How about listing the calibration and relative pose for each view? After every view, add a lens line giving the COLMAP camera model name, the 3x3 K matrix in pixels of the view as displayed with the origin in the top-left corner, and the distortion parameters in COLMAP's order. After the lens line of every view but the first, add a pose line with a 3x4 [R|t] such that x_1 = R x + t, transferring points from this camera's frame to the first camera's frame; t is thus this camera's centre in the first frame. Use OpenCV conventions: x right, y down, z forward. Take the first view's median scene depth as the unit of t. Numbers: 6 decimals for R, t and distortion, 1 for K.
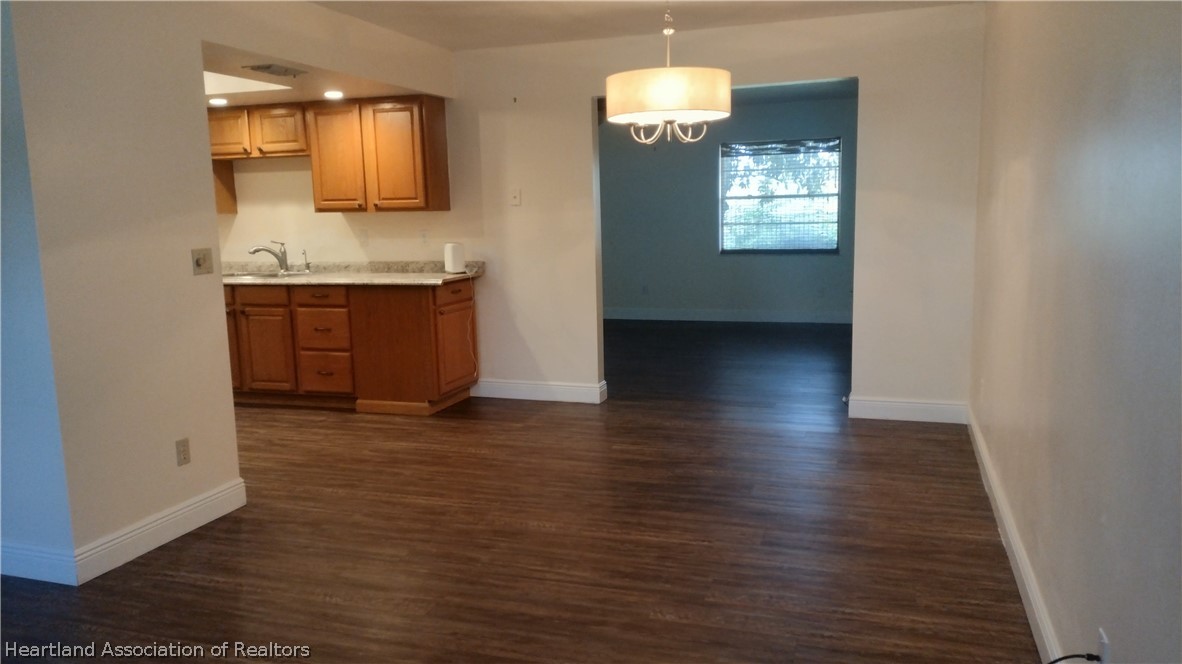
lens RADIAL K [[883.5, 0, 591.0], [0, 883.5, 332.0], [0, 0, 1]] dist [0.086527, -0.135934]
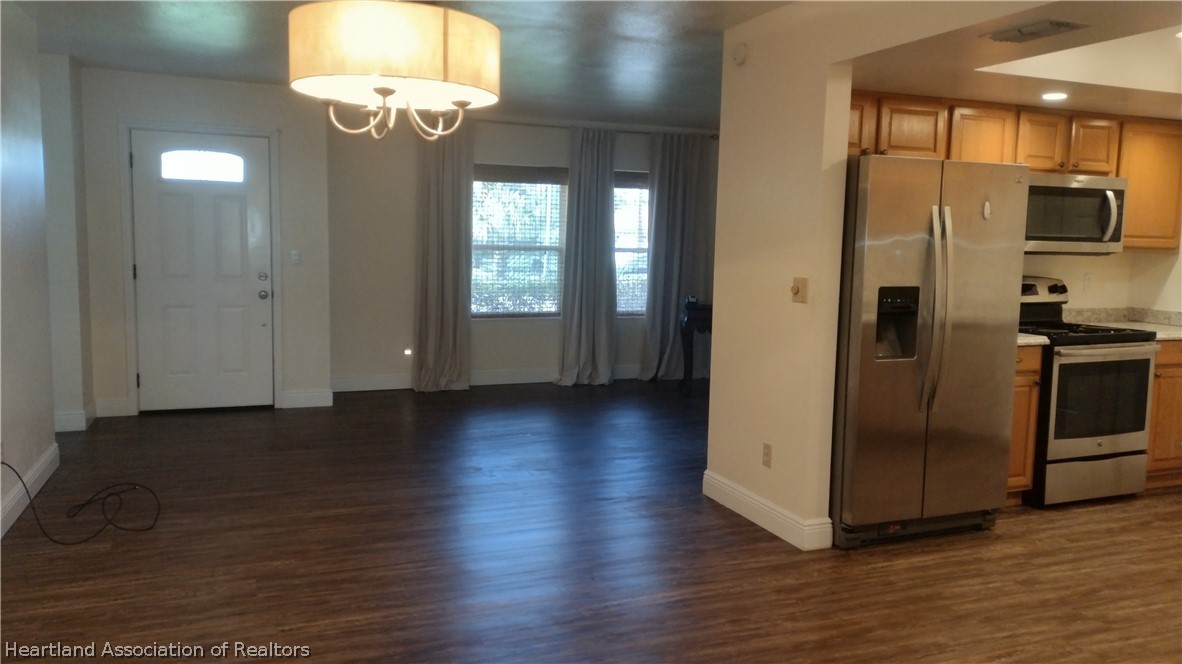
lens RADIAL K [[846.5, 0, 581.4], [0, 846.5, 347.1], [0, 0, 1]] dist [0.076222, -0.096382]
pose [[-0.764965, 0.093795, -0.637206, 0.380417], [-0.093856, 0.962545, 0.254358, -0.241872], [0.637197, 0.254380, -0.727510, 1.575388]]
